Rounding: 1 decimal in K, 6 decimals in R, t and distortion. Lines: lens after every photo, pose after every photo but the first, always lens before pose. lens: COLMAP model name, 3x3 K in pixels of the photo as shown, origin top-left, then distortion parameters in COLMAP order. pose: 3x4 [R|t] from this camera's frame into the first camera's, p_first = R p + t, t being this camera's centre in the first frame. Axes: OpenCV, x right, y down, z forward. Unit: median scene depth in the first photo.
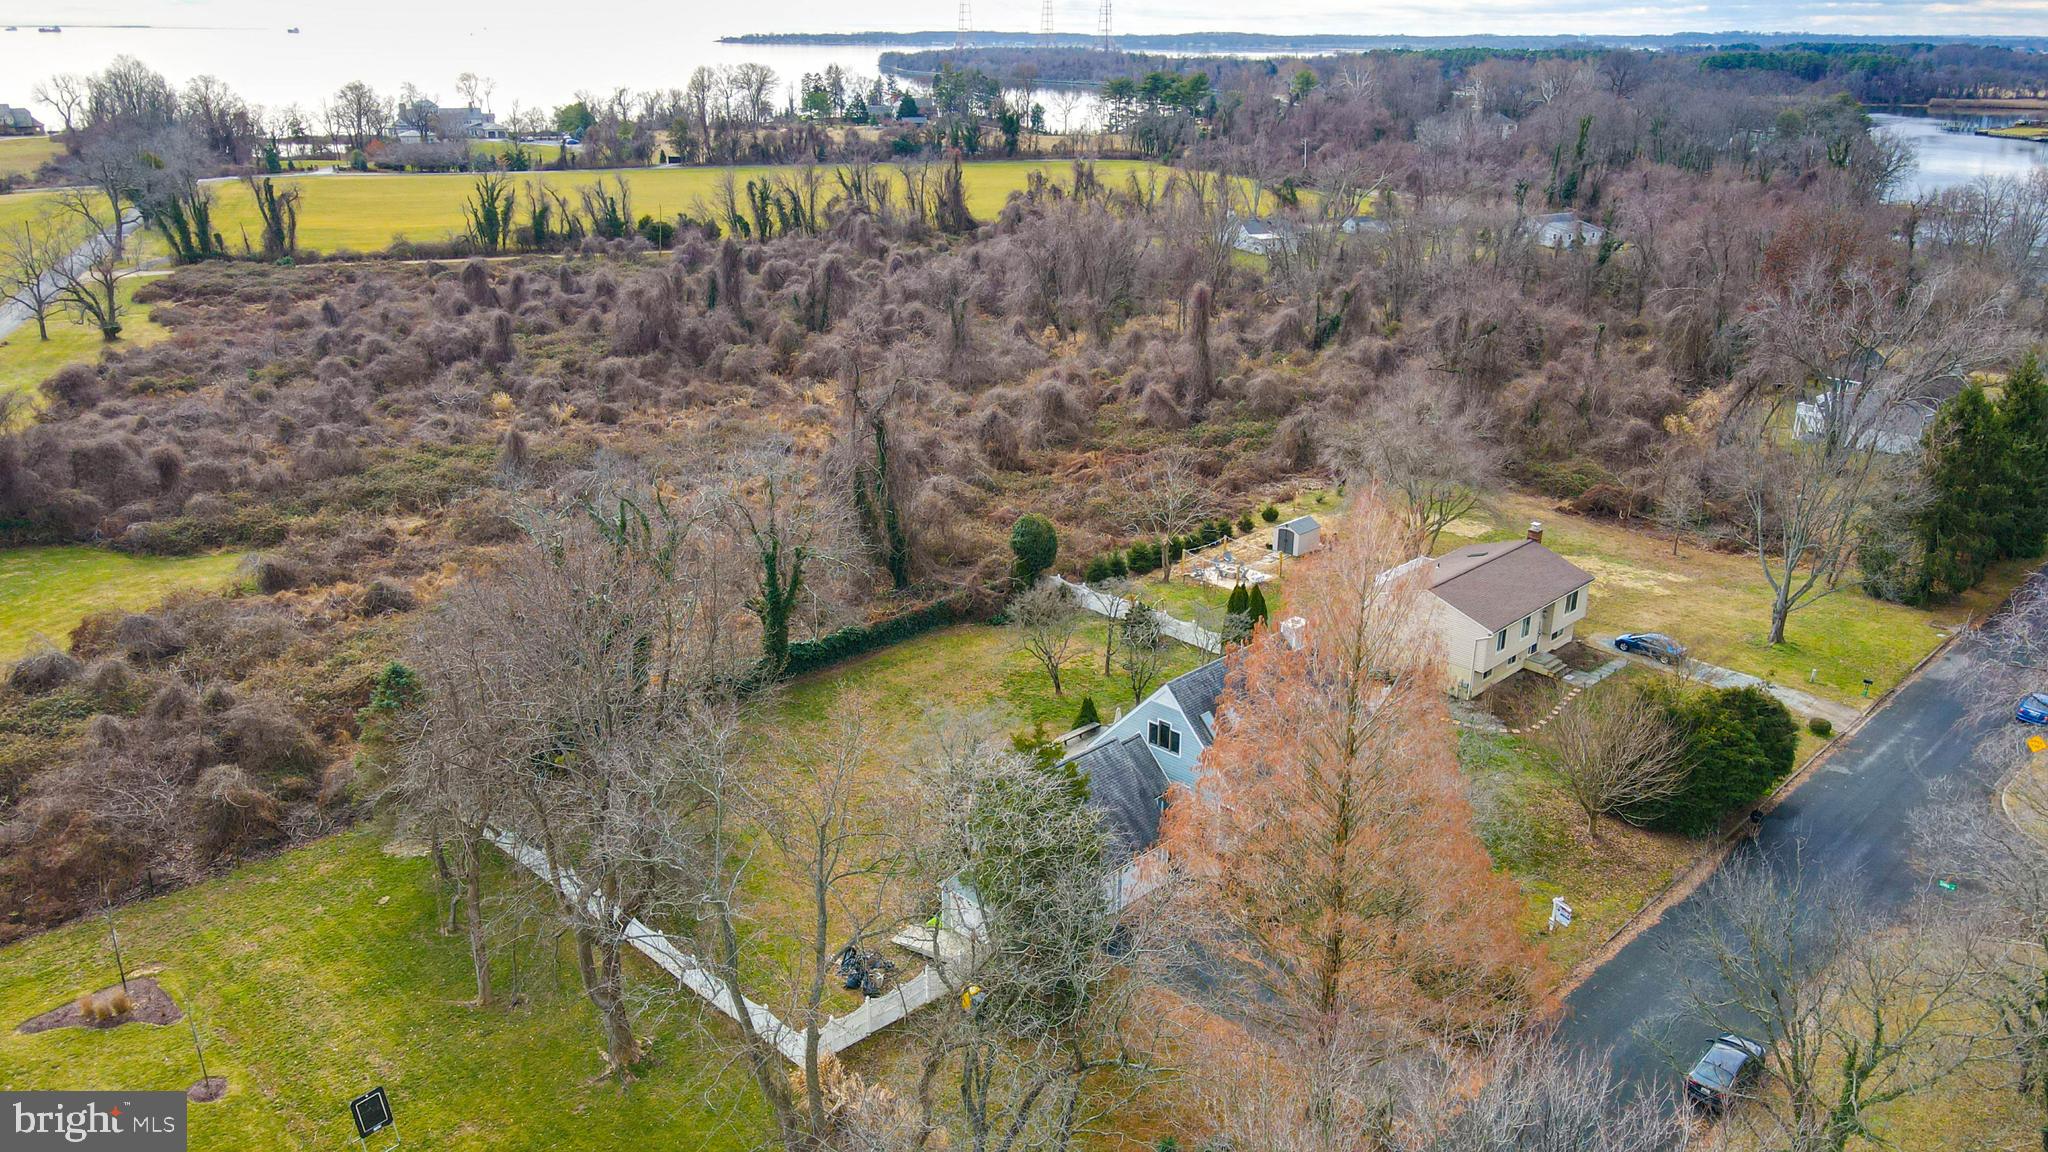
lens RADIAL K [[1508.1, 0, 1025.7], [0, 1508.1, 573.0], [0, 0, 1]] dist [0.022872, 0.006275]
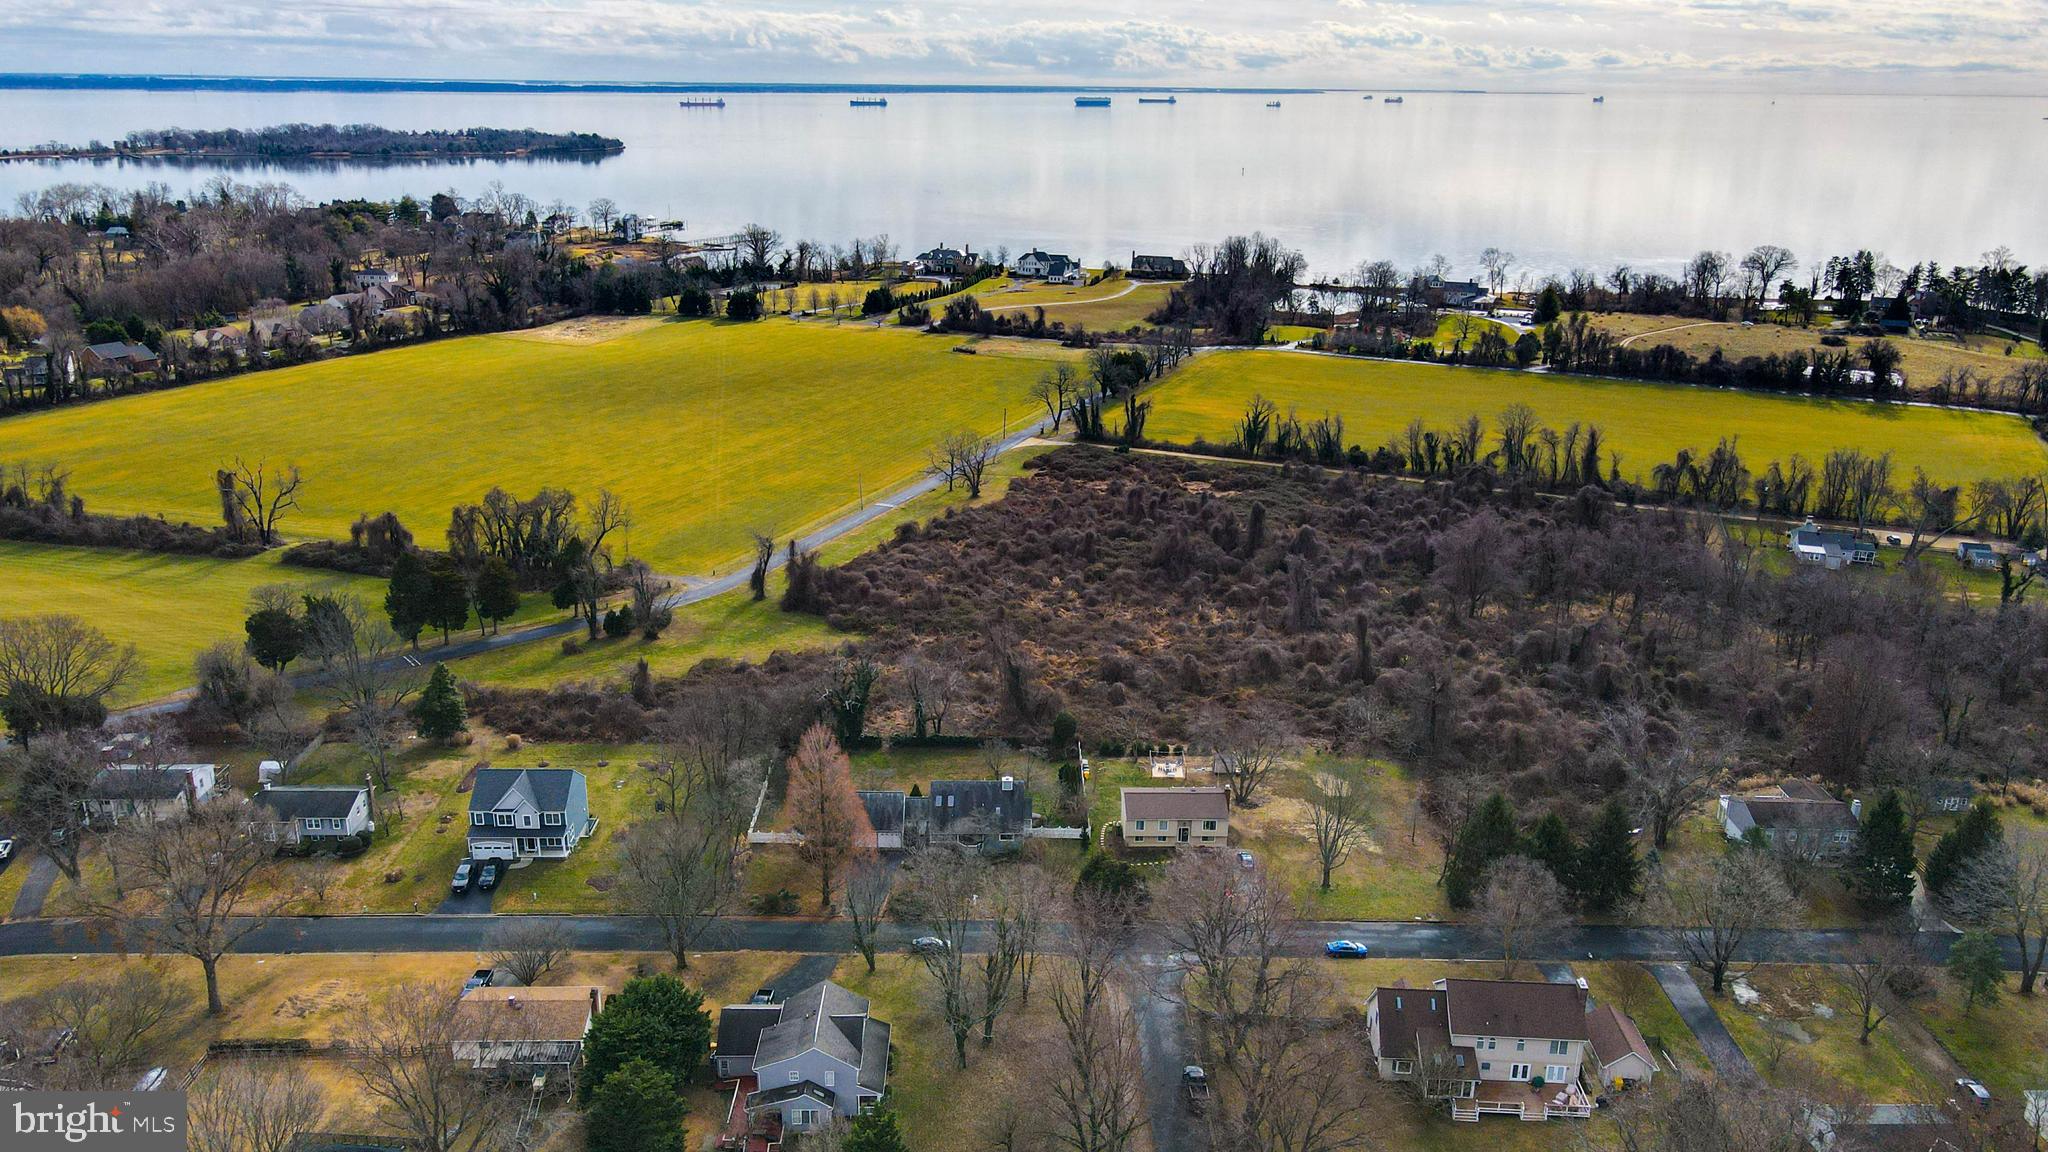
lens RADIAL K [[1527.2, 0, 1024.0], [0, 1527.2, 576.0], [0, 0, 1]] dist [0.013636, 0.010420]
pose [[0.711565, 0.220071, -0.667266, 0.858391], [-0.243539, 0.968060, 0.059569, -0.213035], [0.659063, 0.120118, 0.742434, -0.427789]]
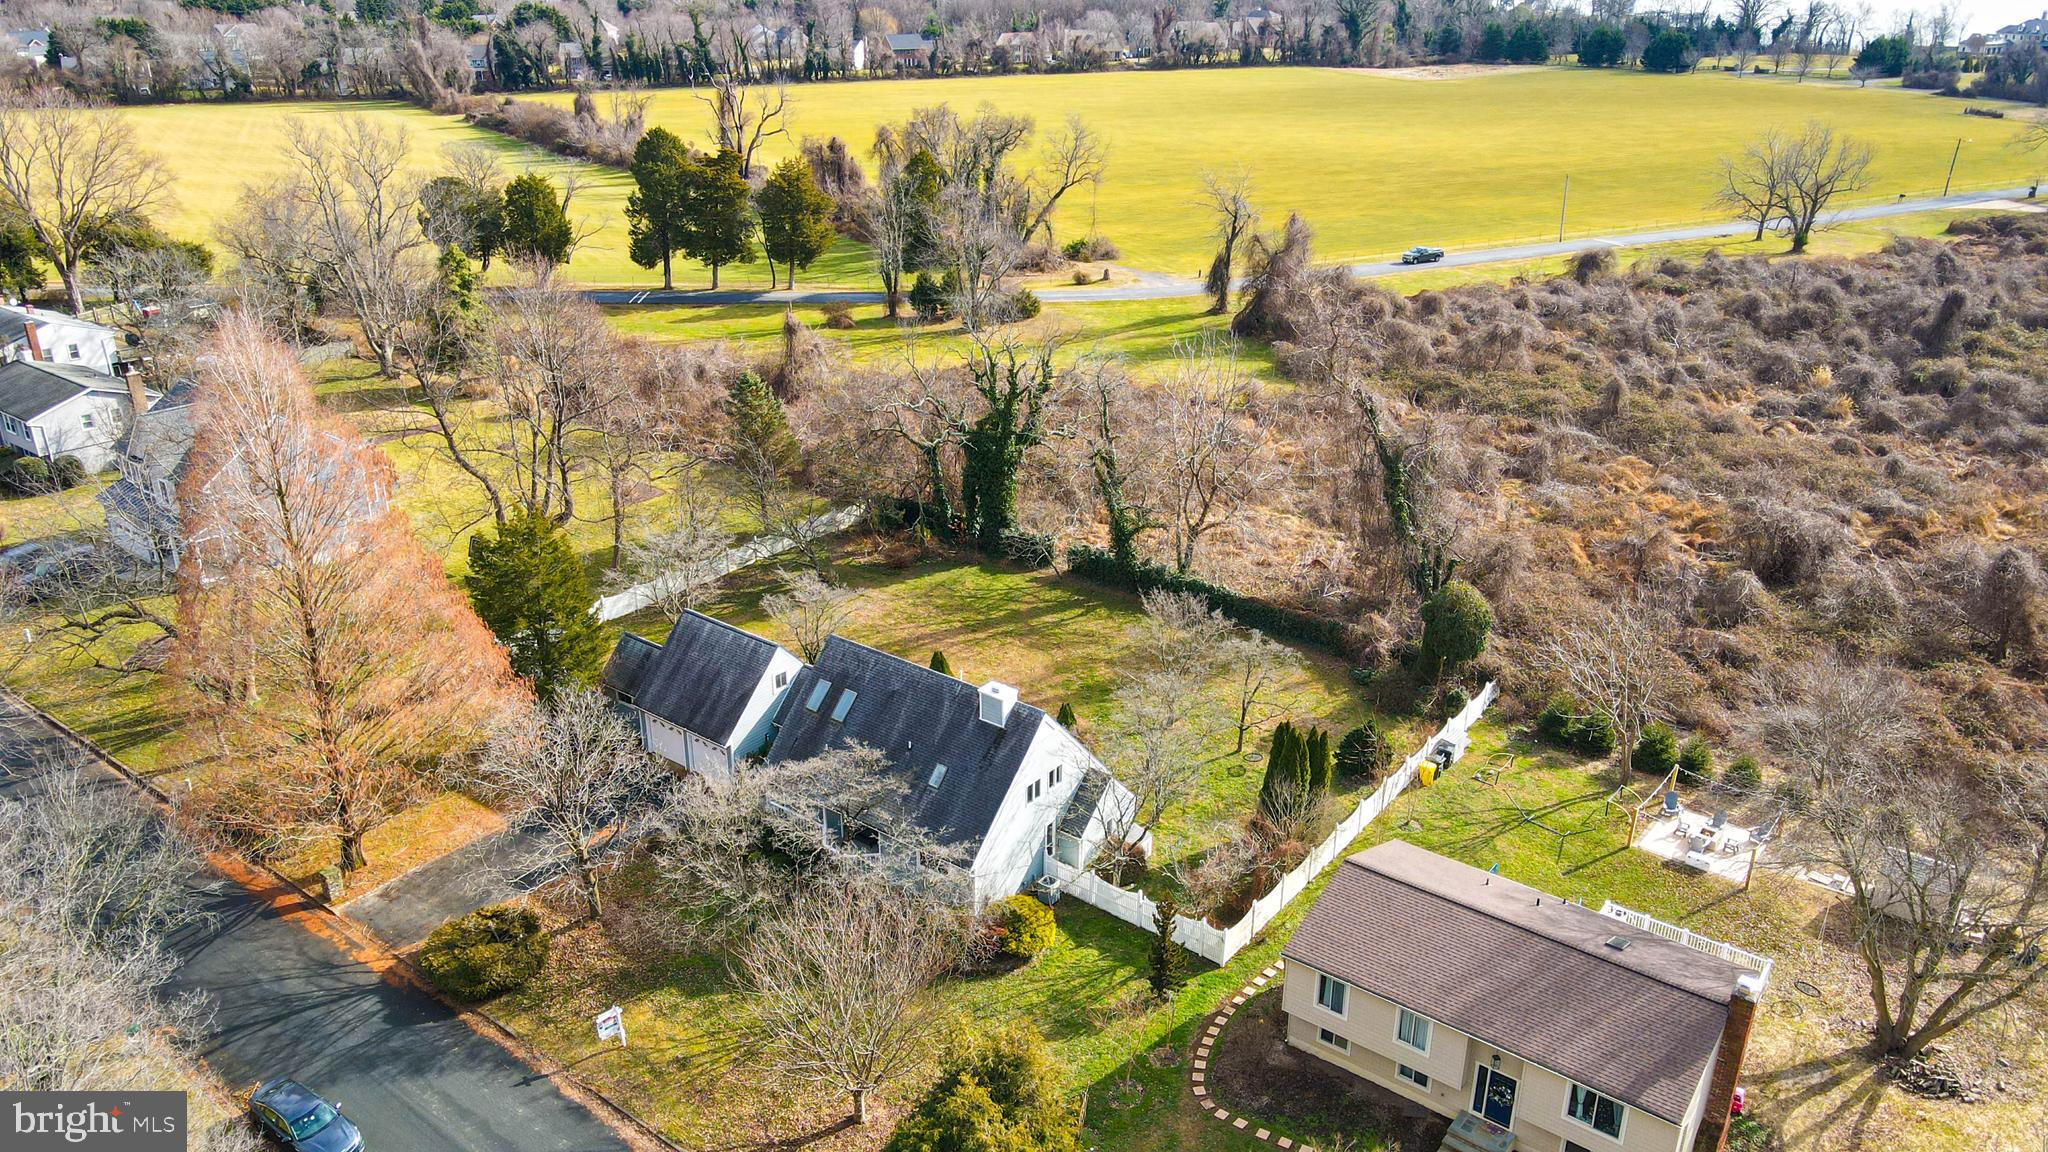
lens RADIAL K [[1527.2, 0, 1024.0], [0, 1527.2, 576.0], [0, 0, 1]] dist [0.013636, 0.010420]
pose [[0.119844, 0.379582, -0.917363, 0.418495], [-0.340799, 0.883604, 0.321091, -0.131792], [0.932466, 0.274155, 0.235256, 0.384381]]
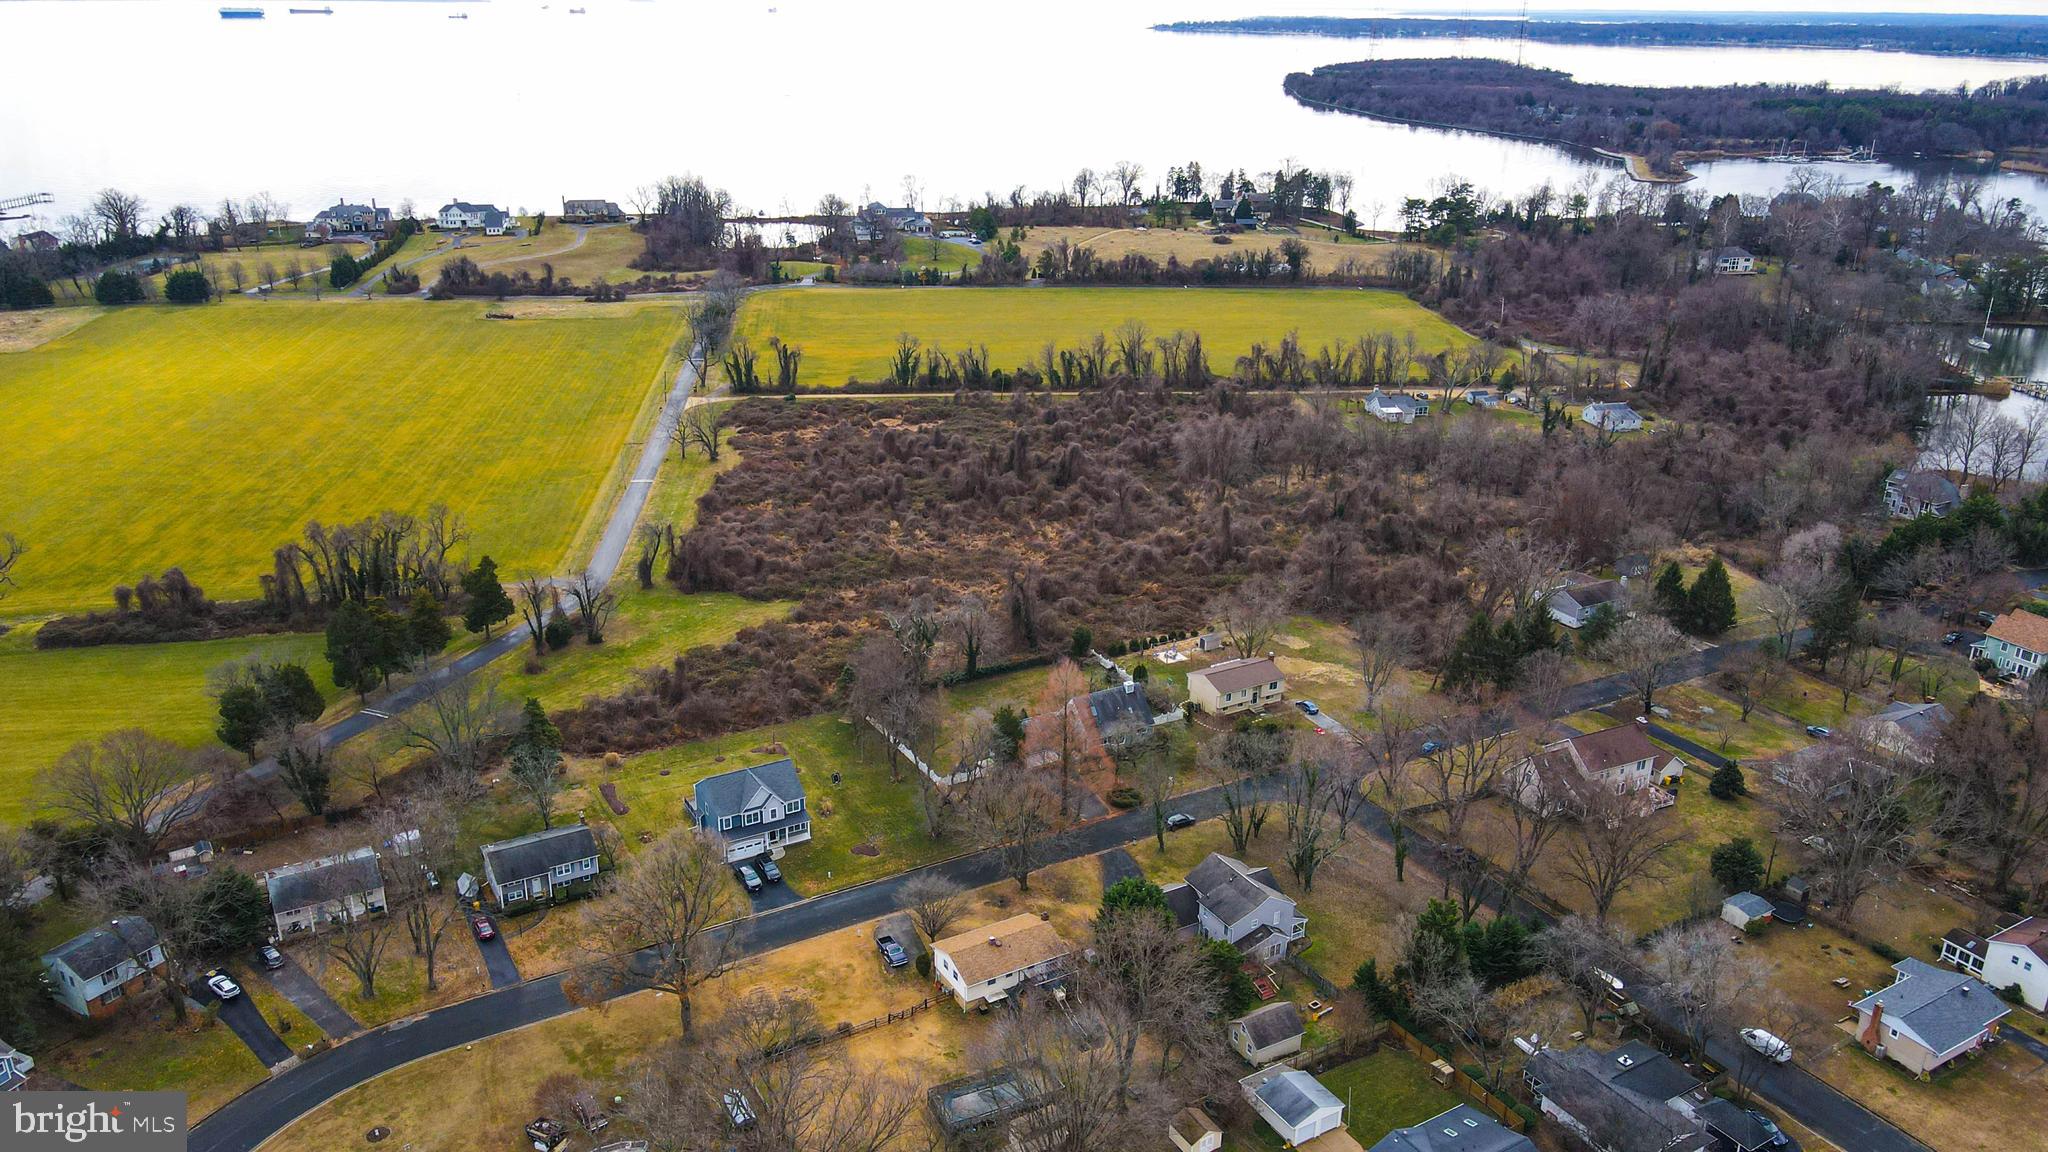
lens RADIAL K [[1520.7, 0, 1032.8], [0, 1520.7, 578.4], [0, 0, 1]] dist [0.007416, 0.014886]
pose [[0.964684, 0.099915, -0.243724, 0.332684], [-0.095258, 0.994974, 0.030852, -0.116443], [0.245581, -0.006545, 0.969354, -0.919725]]
